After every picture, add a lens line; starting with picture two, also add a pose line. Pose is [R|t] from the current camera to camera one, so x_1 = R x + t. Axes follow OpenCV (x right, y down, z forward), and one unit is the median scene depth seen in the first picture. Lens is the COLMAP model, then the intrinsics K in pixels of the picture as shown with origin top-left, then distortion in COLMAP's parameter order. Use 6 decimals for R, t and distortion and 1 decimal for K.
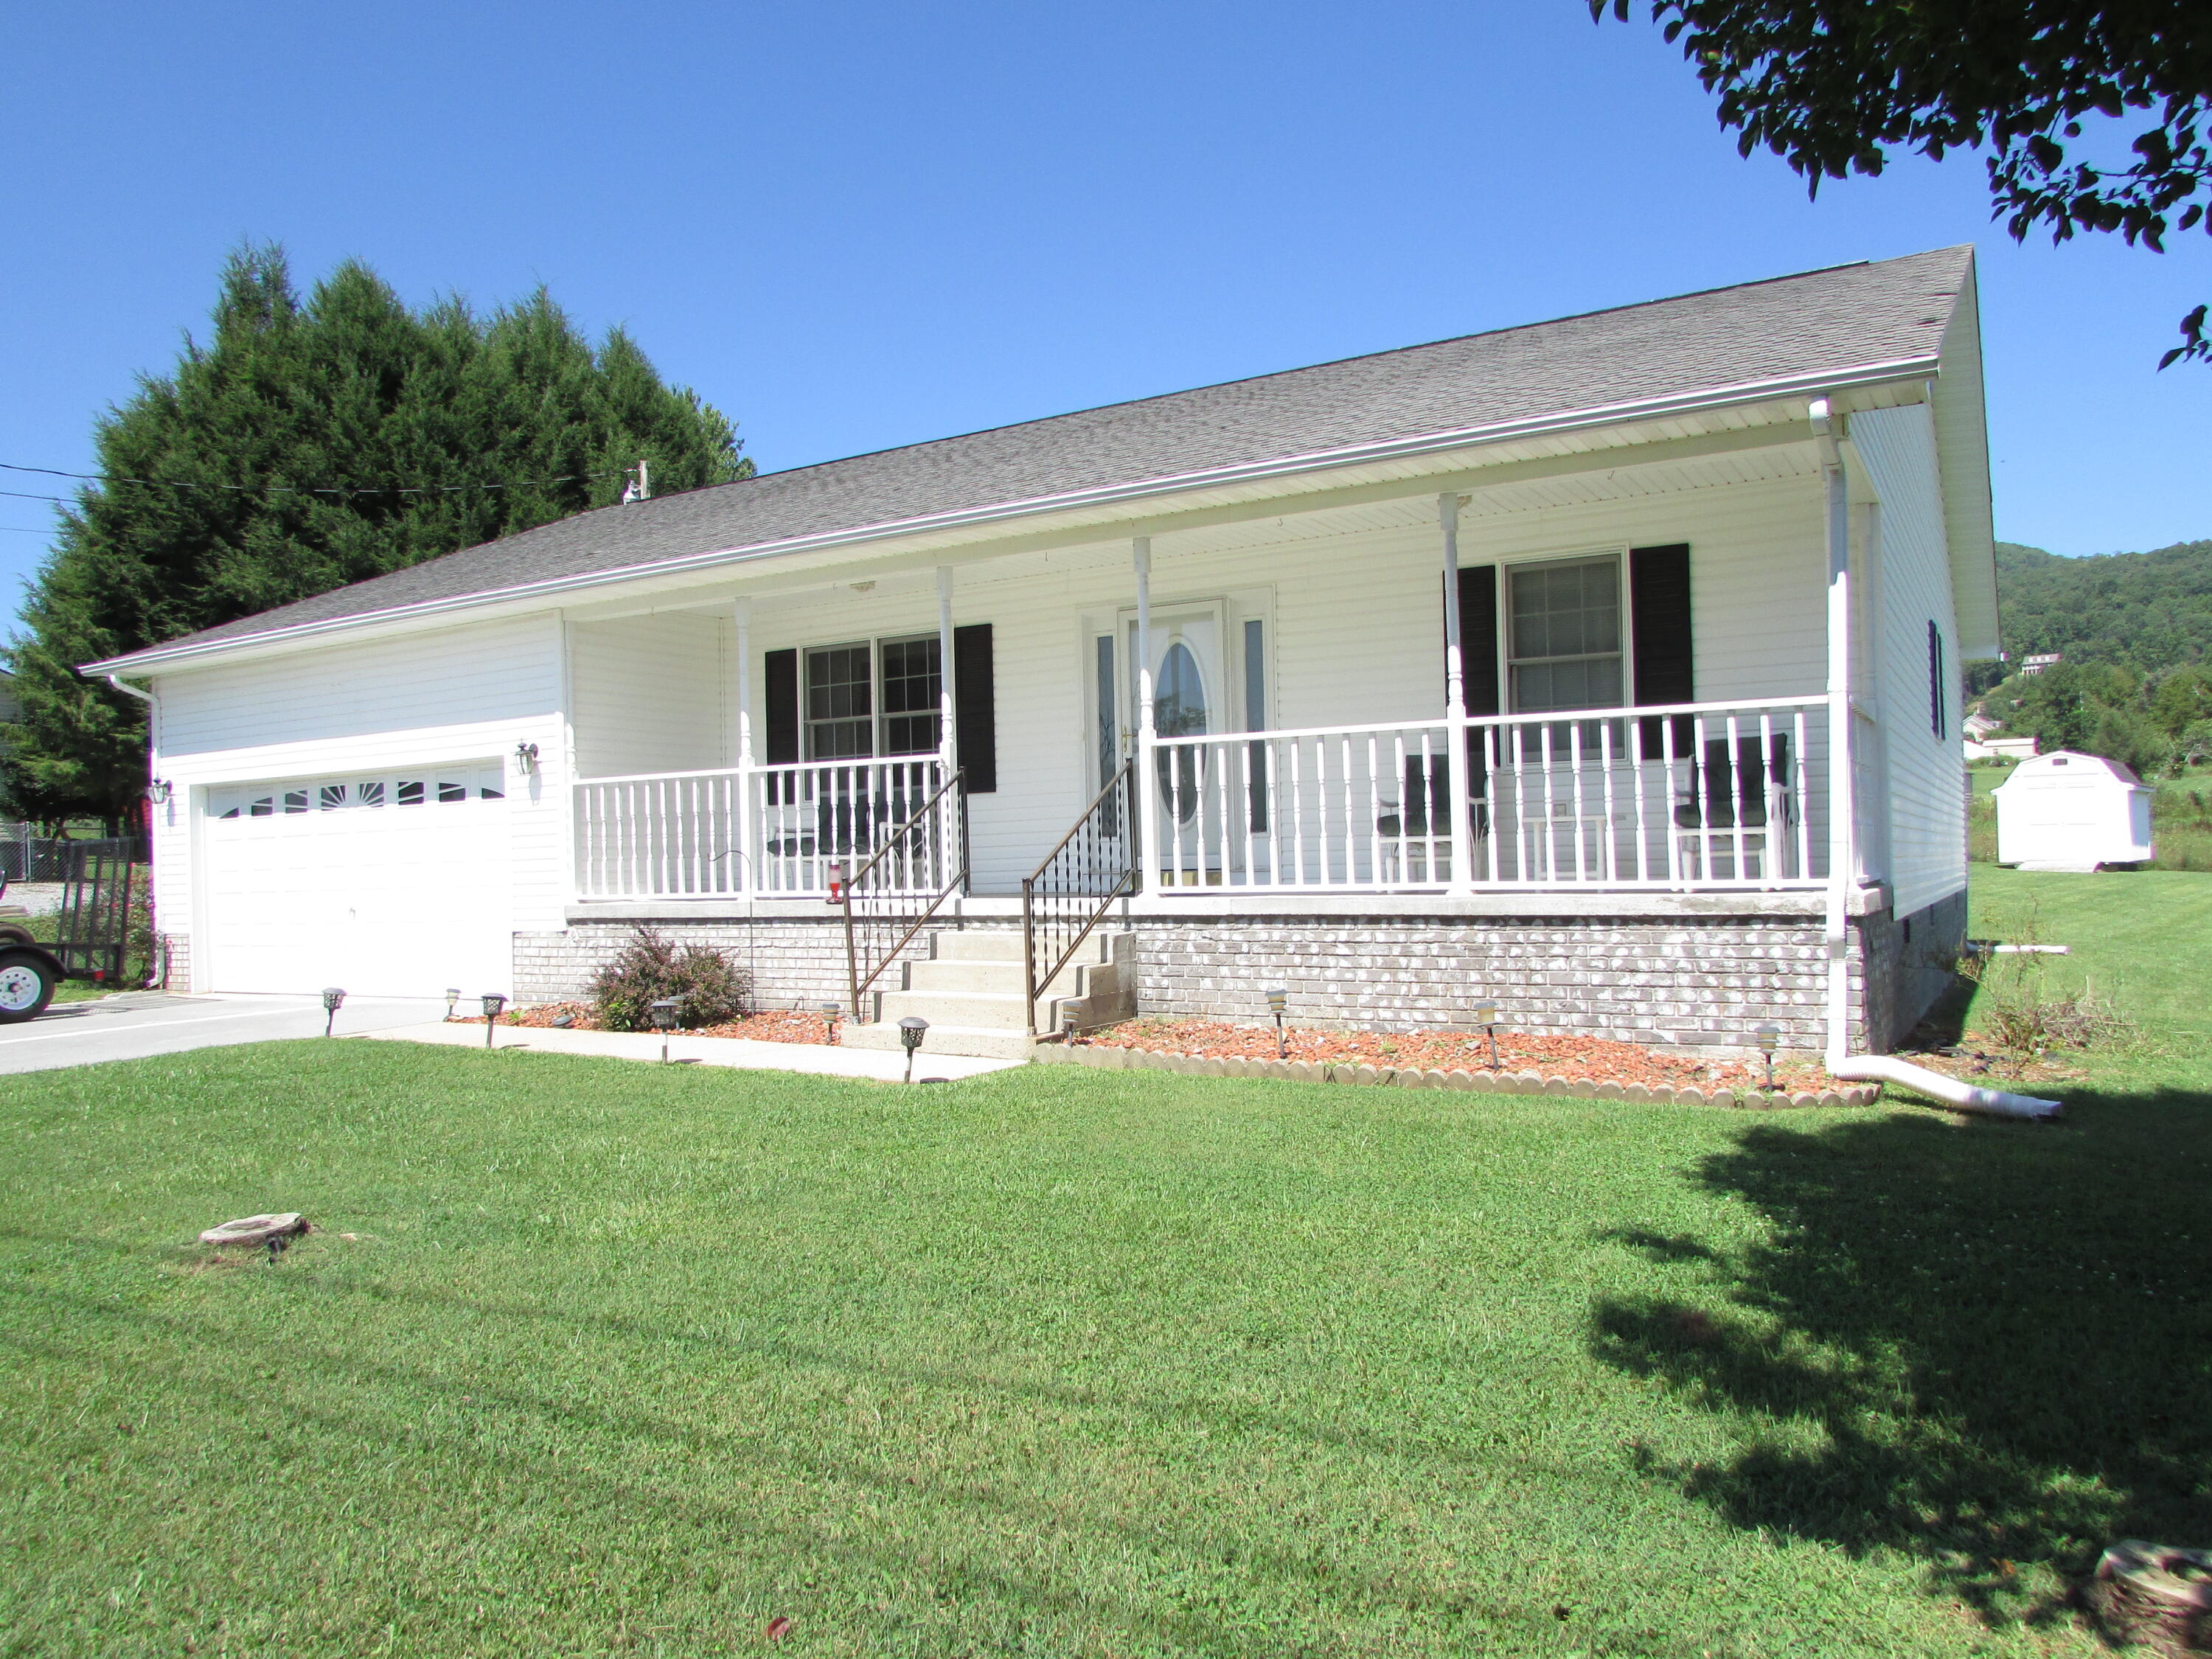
lens RADIAL K [[1606.1, 0, 1108.9], [0, 1606.1, 822.6], [0, 0, 1]] dist [-0.001717, 0.001420]
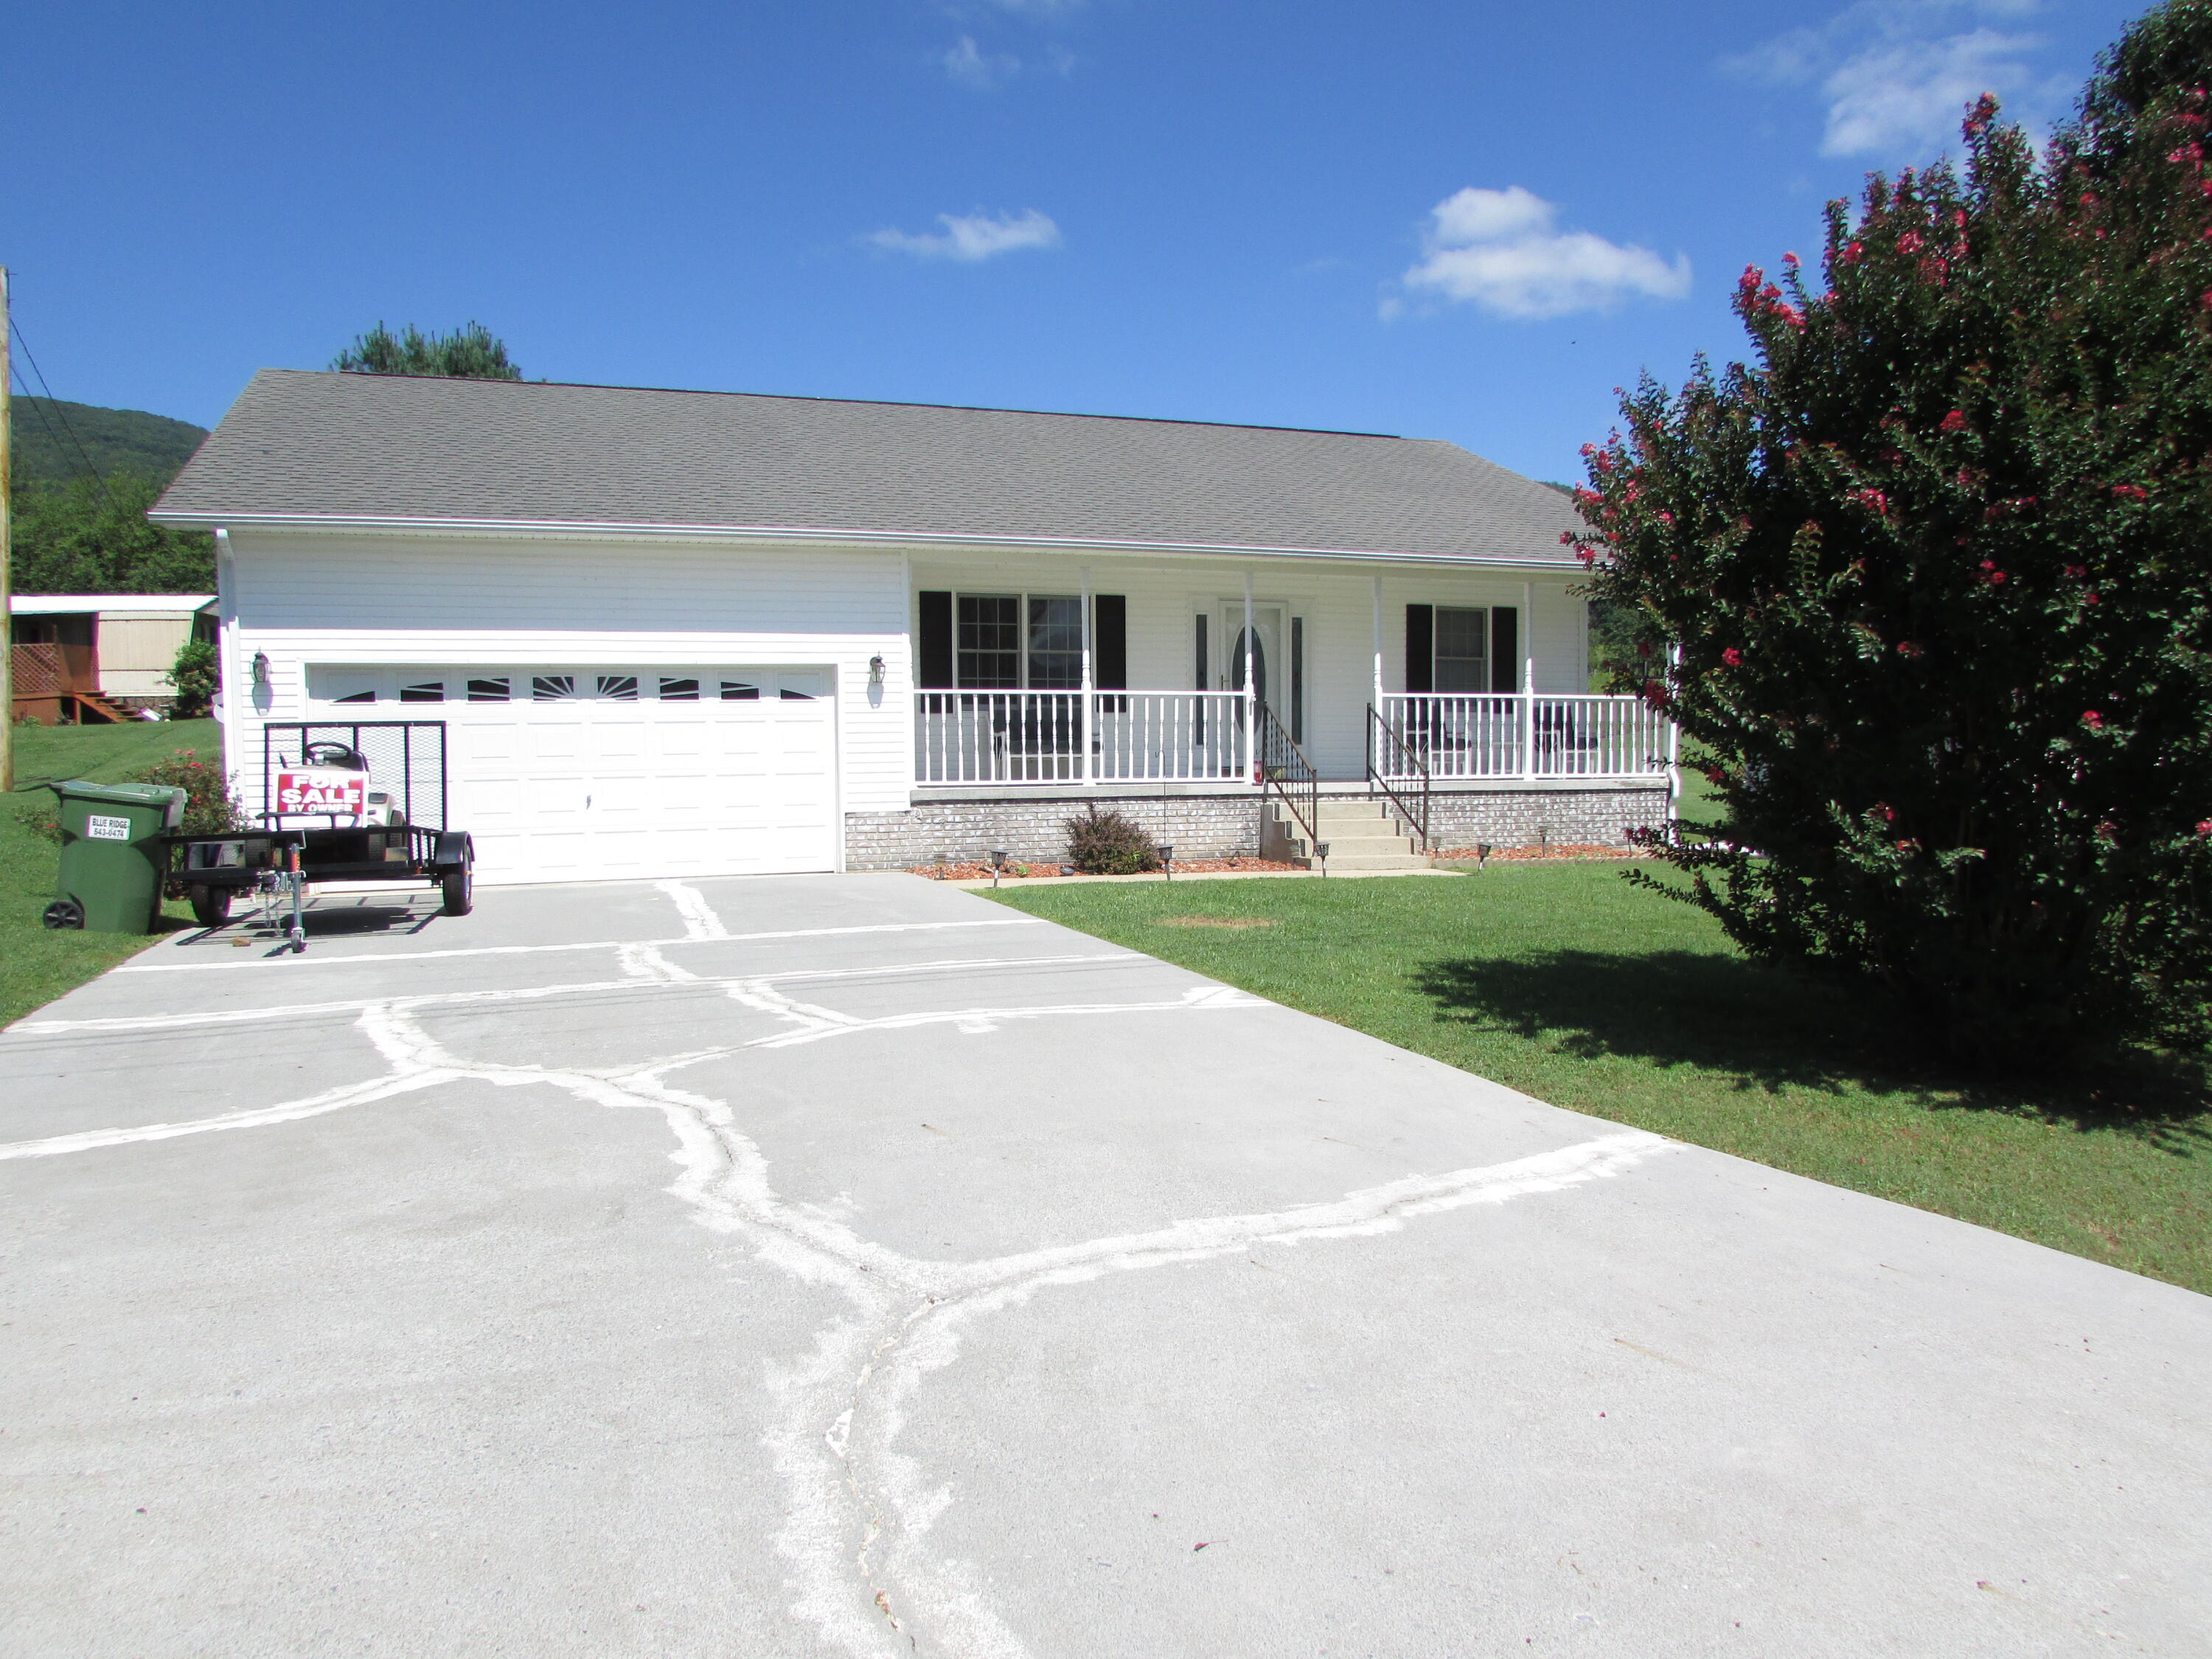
lens RADIAL K [[1550.4, 0, 1106.4], [0, 1550.4, 820.6], [0, 0, 1]] dist [0.002156, 0.003238]
pose [[0.633697, -0.014360, 0.773448, -1.244629], [-0.027154, 0.998799, 0.040791, 0.023090], [-0.773105, -0.046851, 0.632545, 0.123275]]
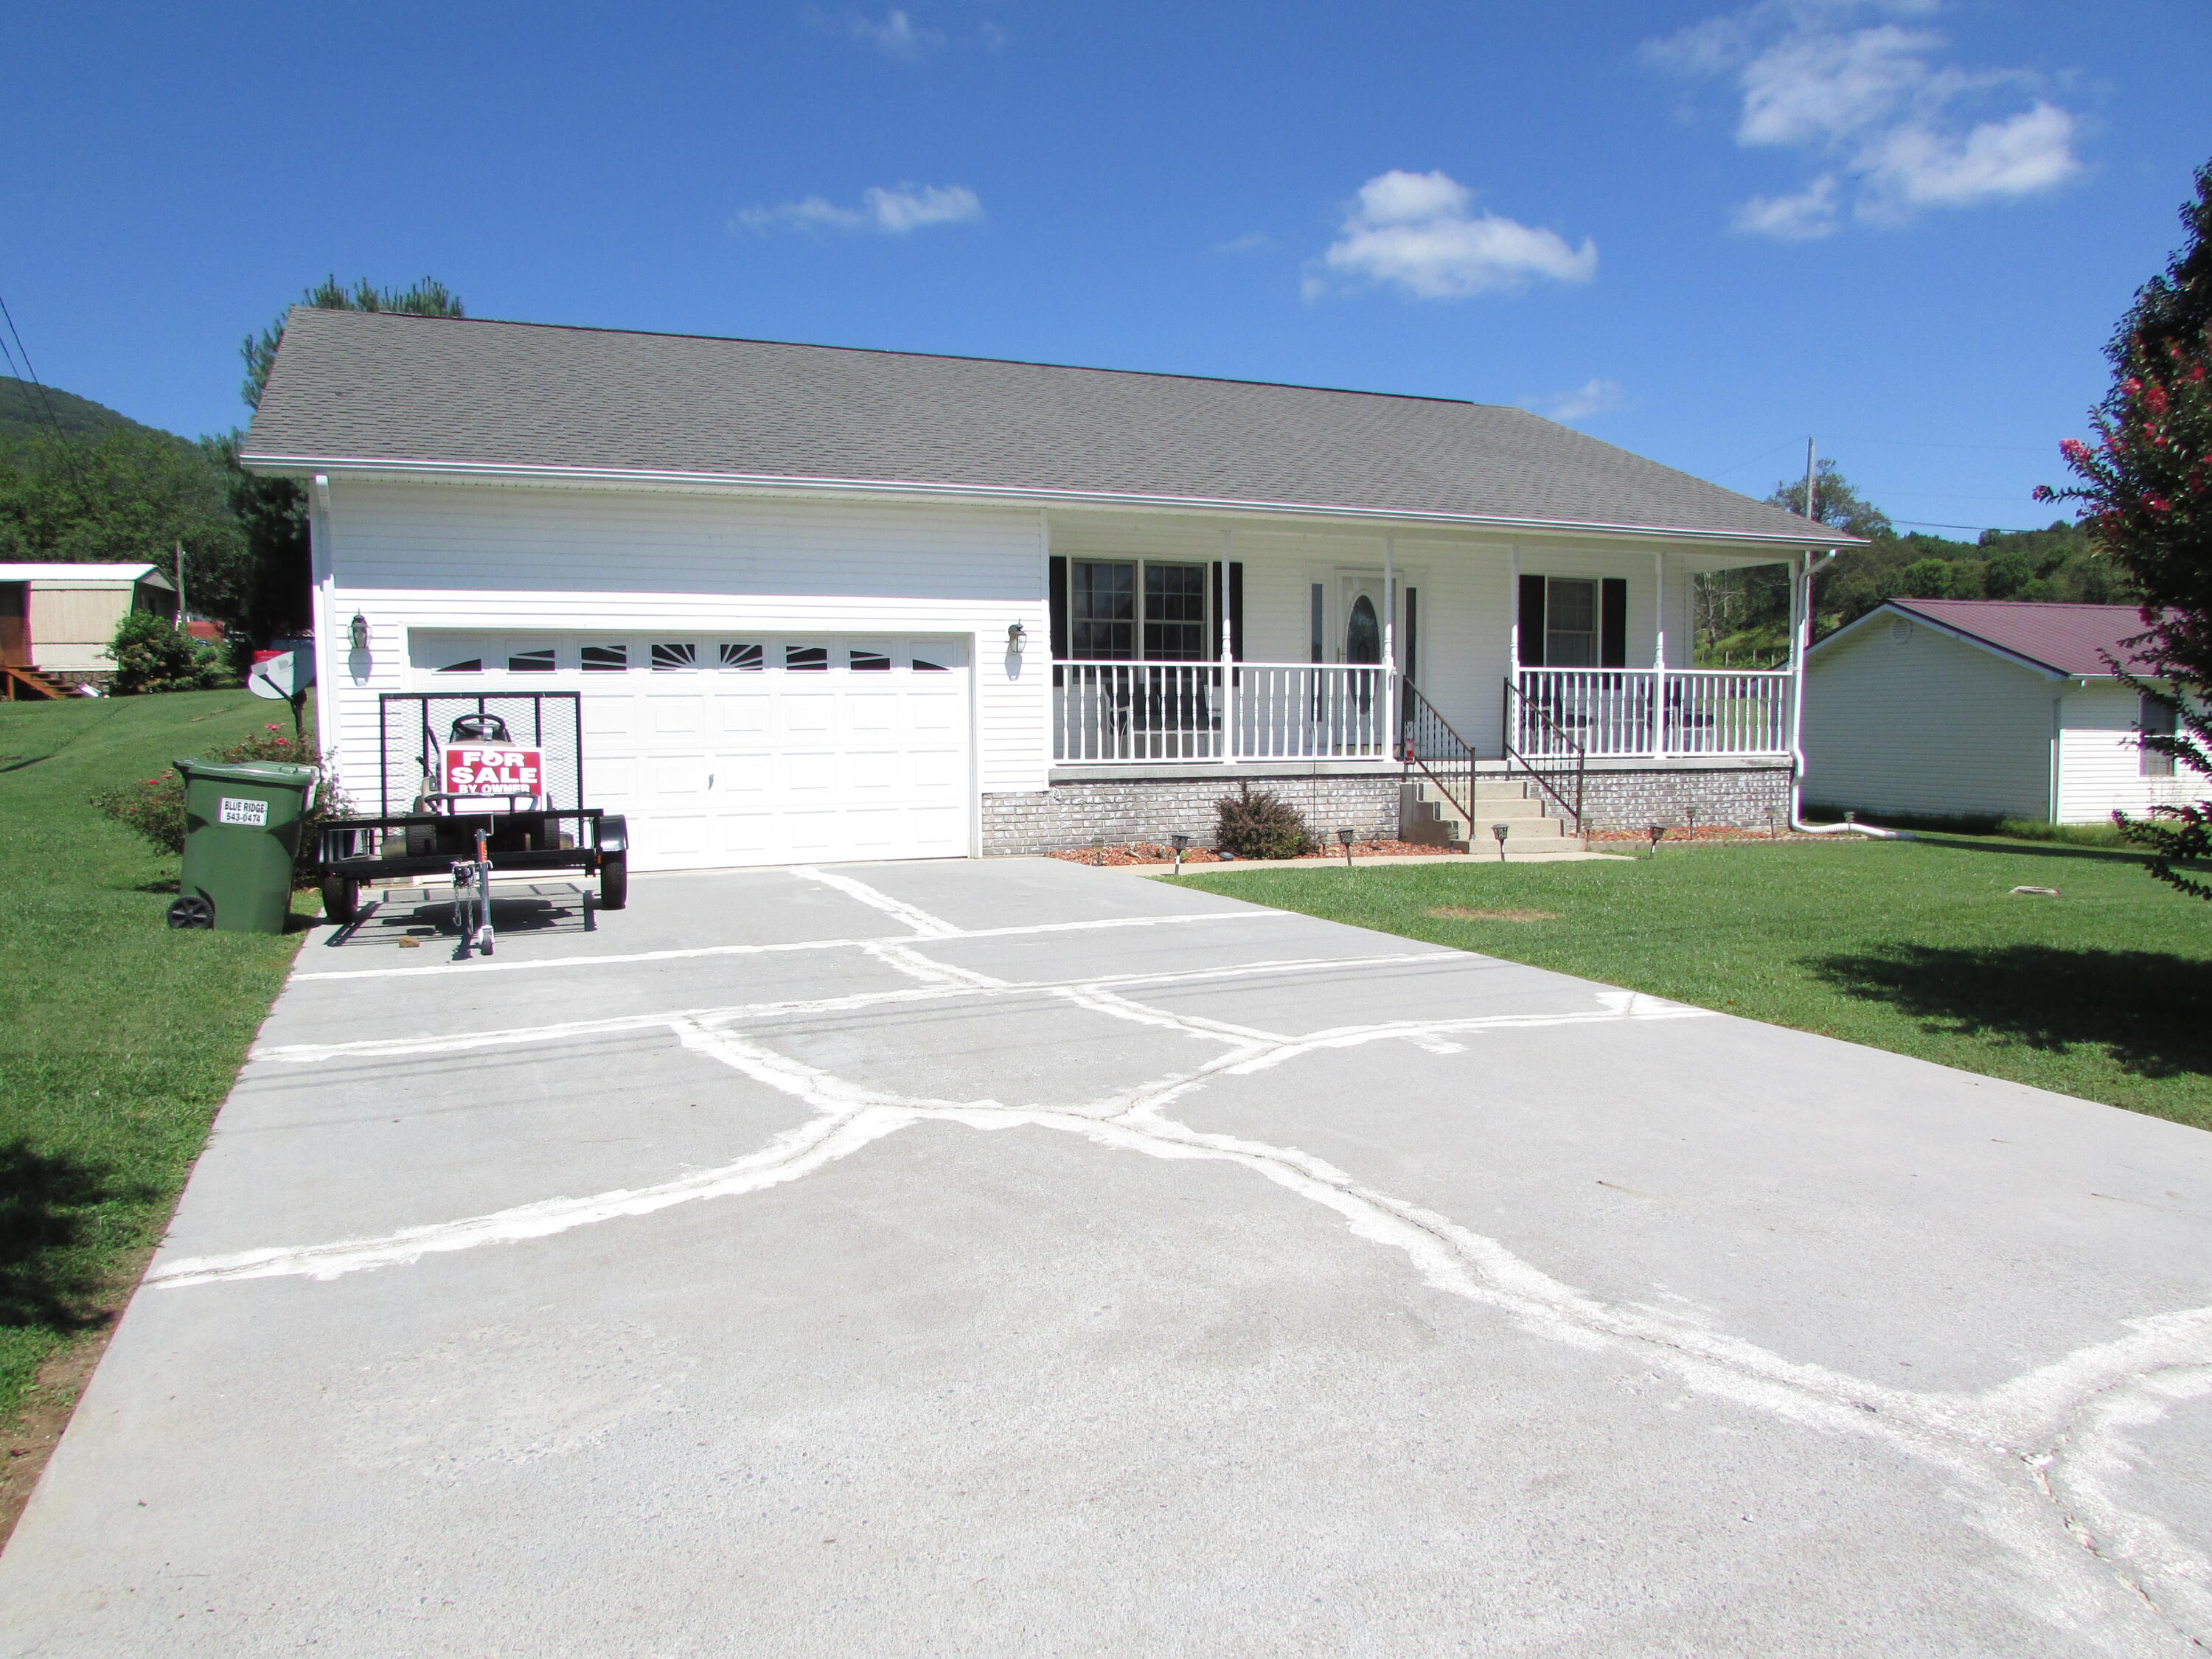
lens RADIAL K [[1544.8, 0, 1099.6], [0, 1544.8, 830.0], [0, 0, 1]] dist [-0.001642, -0.007095]
pose [[0.589579, -0.030721, 0.807126, -1.290661], [-0.028093, 0.997892, 0.058503, 0.030976], [-0.807222, -0.057166, 0.587473, 0.329637]]
